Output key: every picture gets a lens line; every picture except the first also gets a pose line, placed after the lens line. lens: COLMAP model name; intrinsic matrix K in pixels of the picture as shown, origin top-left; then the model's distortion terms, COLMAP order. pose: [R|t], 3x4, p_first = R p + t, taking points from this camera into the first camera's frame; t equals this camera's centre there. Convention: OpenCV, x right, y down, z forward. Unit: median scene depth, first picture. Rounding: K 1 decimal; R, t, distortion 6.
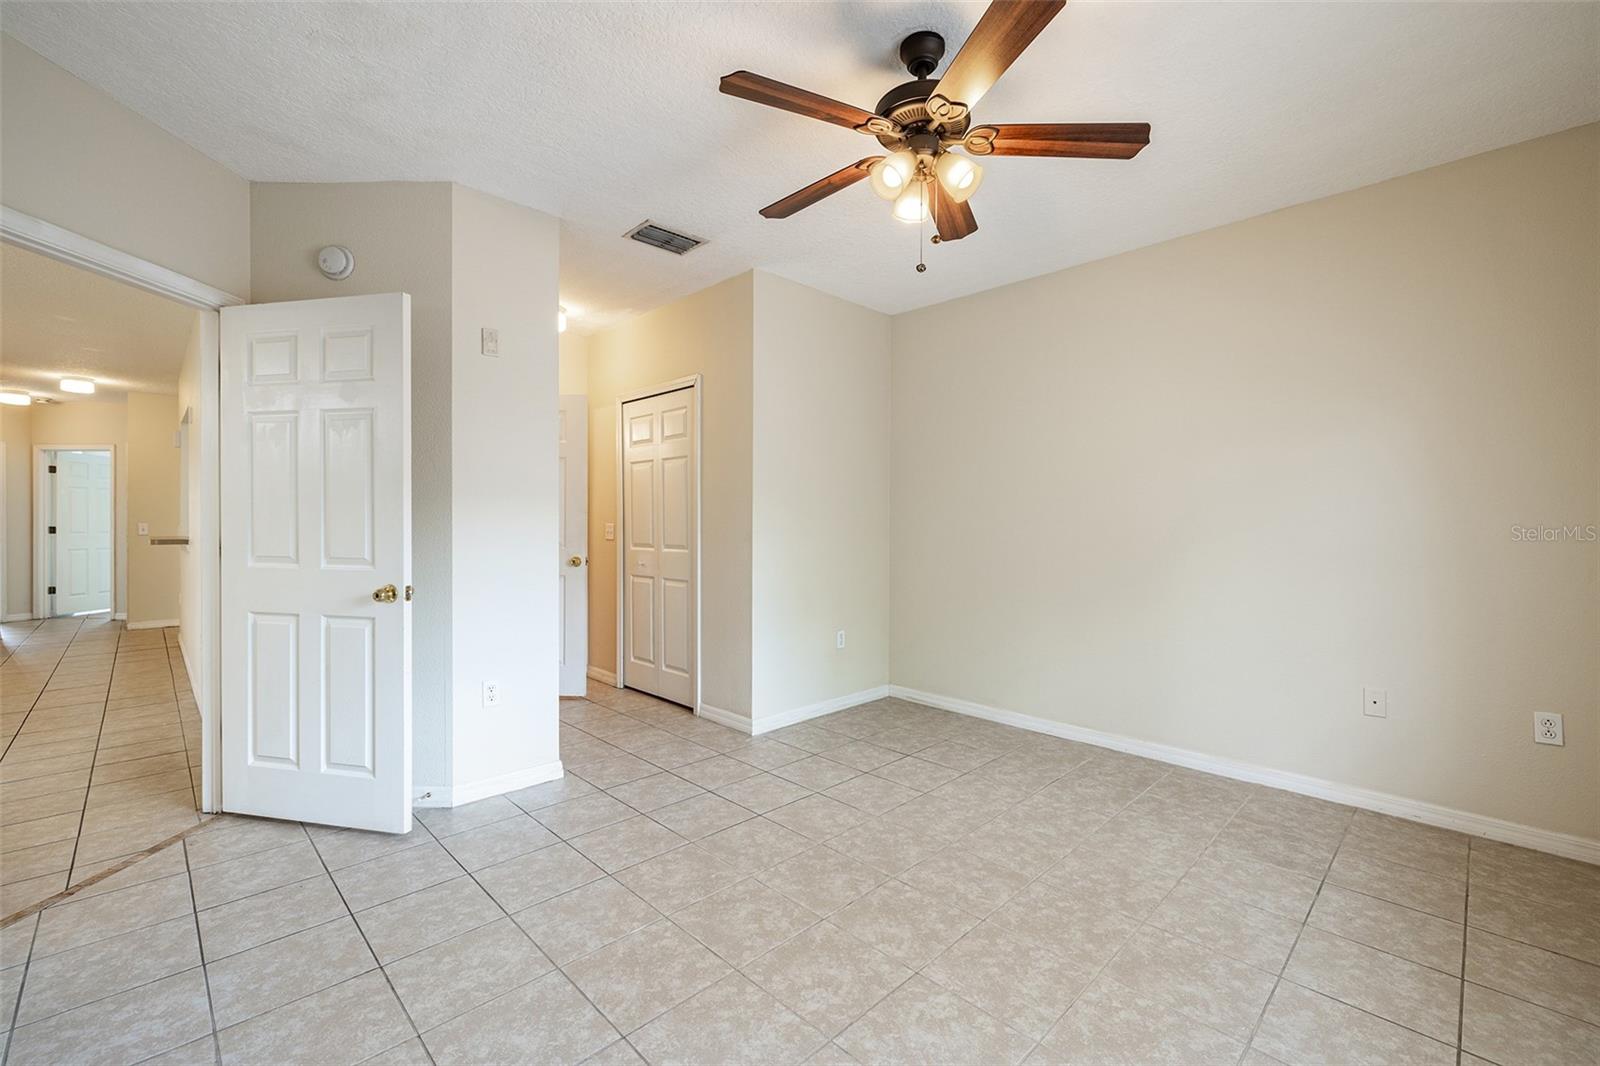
lens RADIAL K [[673.9, 0, 794.1], [0, 673.9, 538.7], [0, 0, 1]] dist [-0.001685, -0.000113]
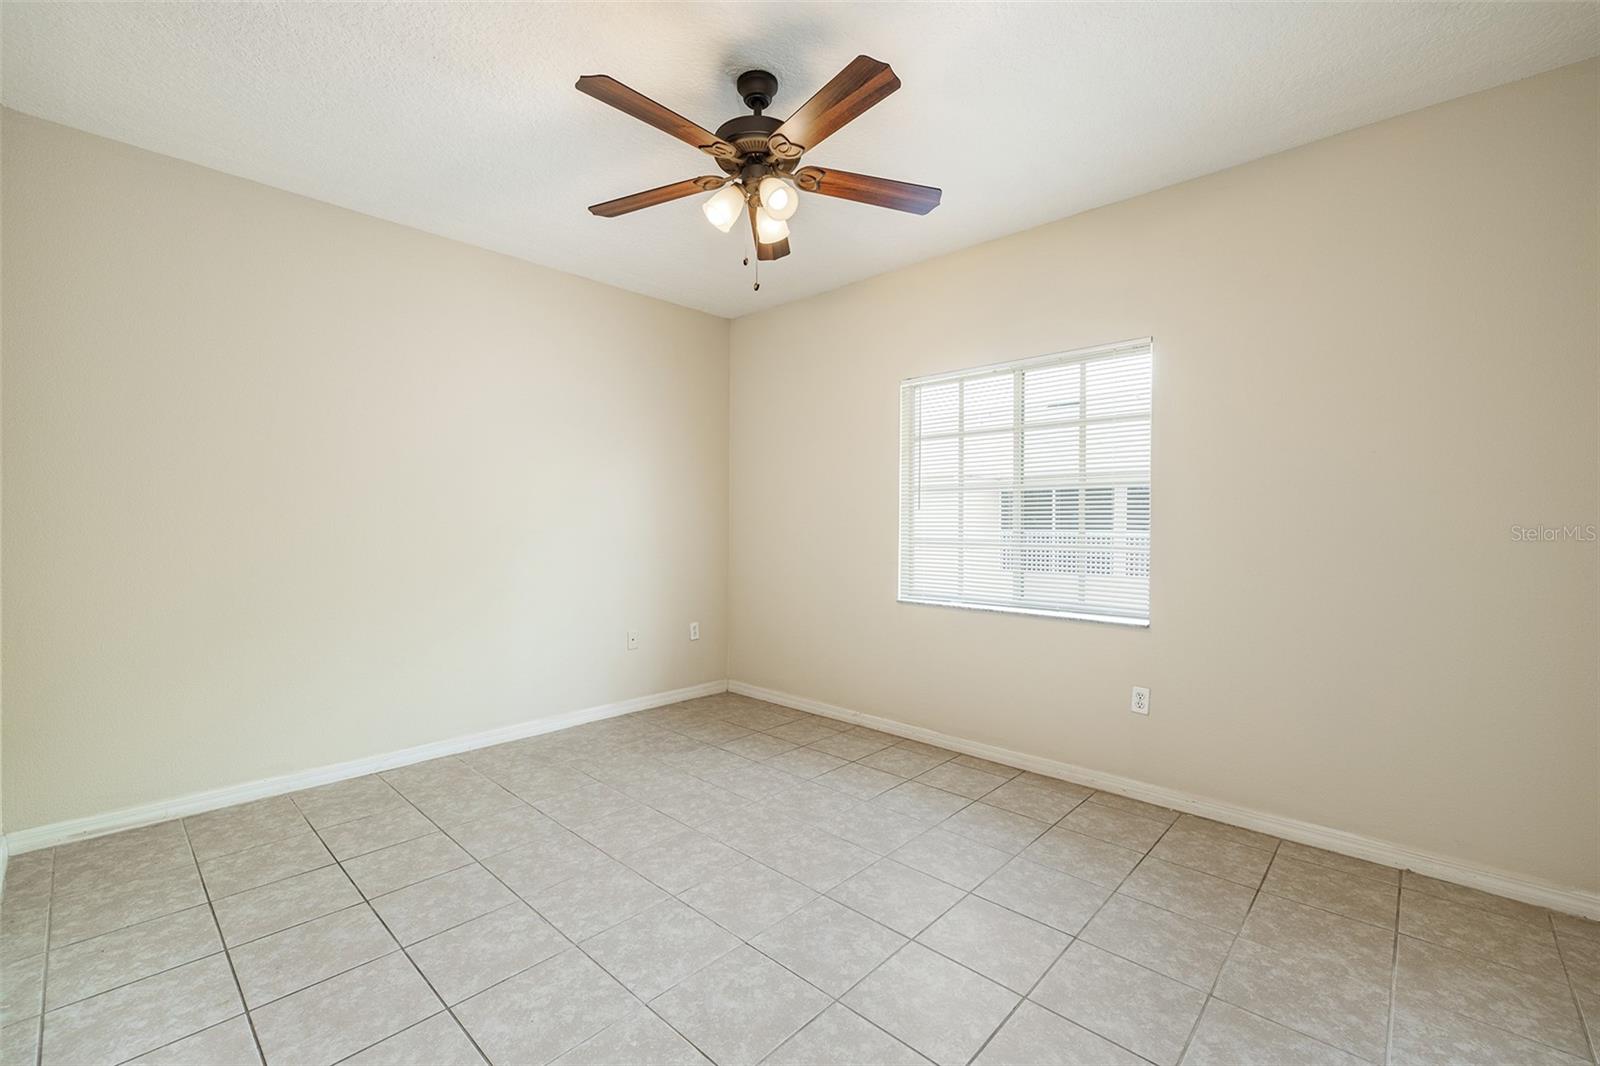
lens RADIAL K [[673.9, 0, 797.3], [0, 673.9, 540.9], [0, 0, 1]] dist [-0.001685, -0.000113]
pose [[-0.049018, -0.032248, 0.998277, -0.703008], [0.018072, 0.999286, 0.033168, -0.020918], [-0.998634, 0.019666, -0.048401, 0.767518]]
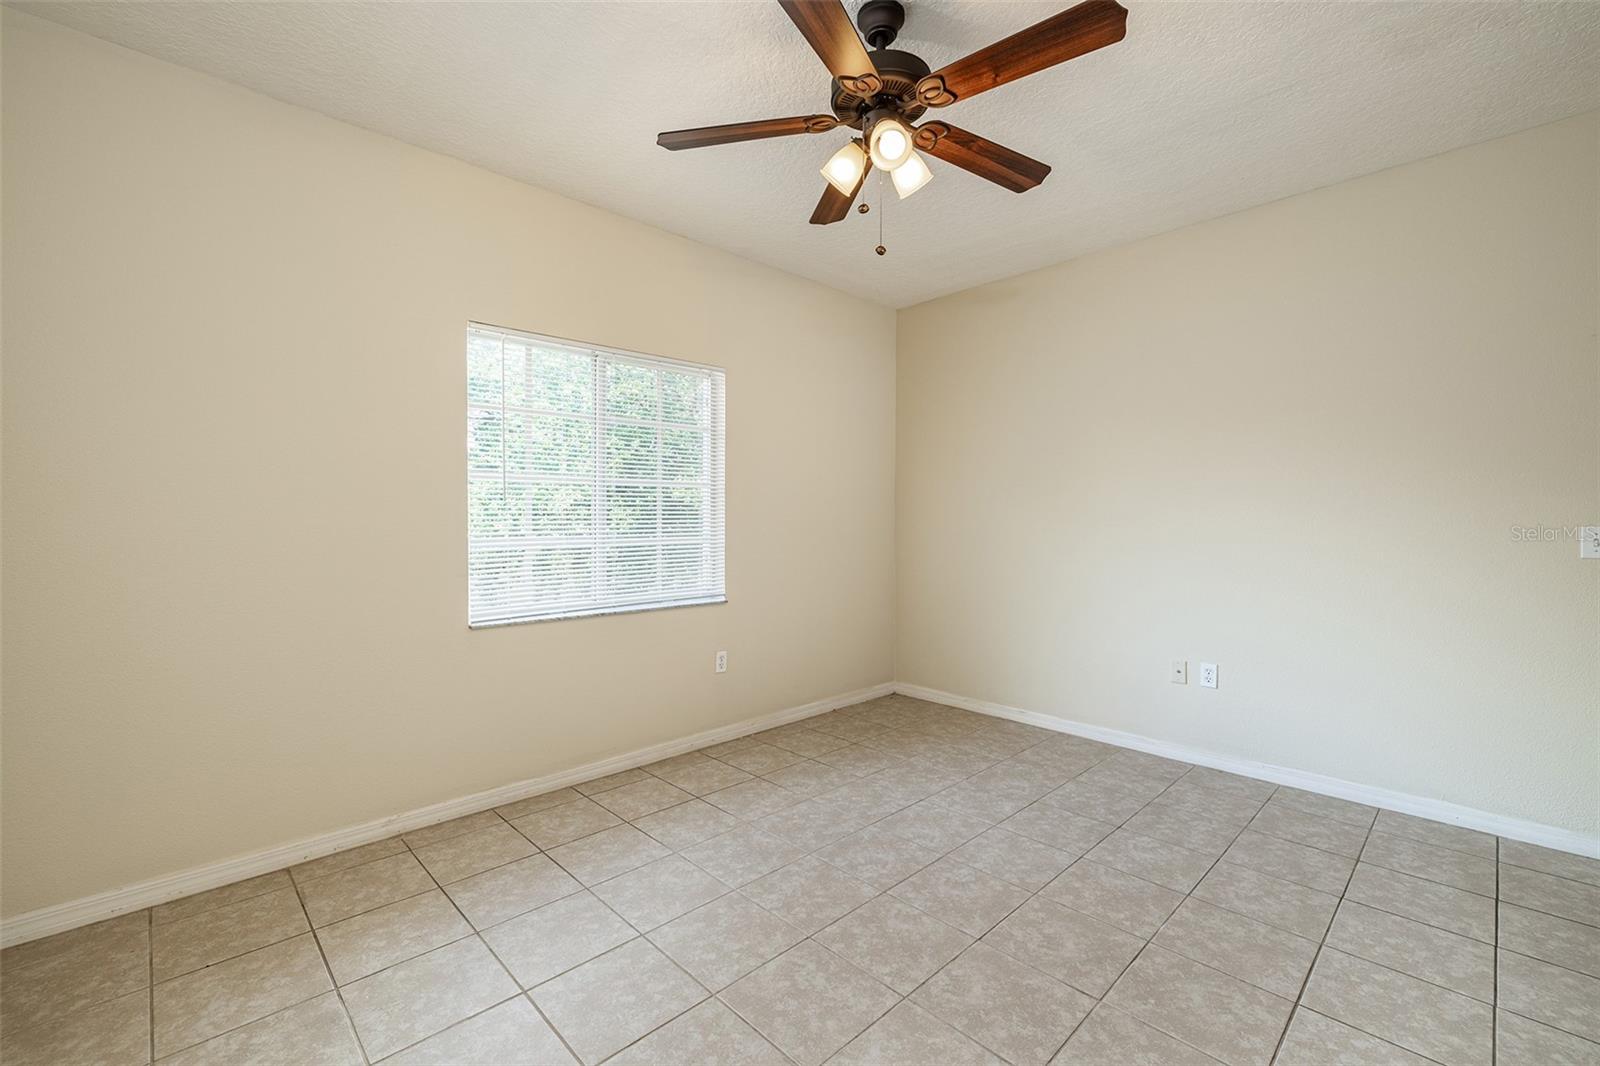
lens RADIAL K [[673.9, 0, 795.5], [0, 673.9, 537.3], [0, 0, 1]] dist [-0.001685, -0.000113]
pose [[-0.999967, -0.004868, 0.006438, 0.236630], [-0.004525, 0.998624, 0.052242, -0.035056], [-0.006683, 0.052211, -0.998614, 1.524509]]
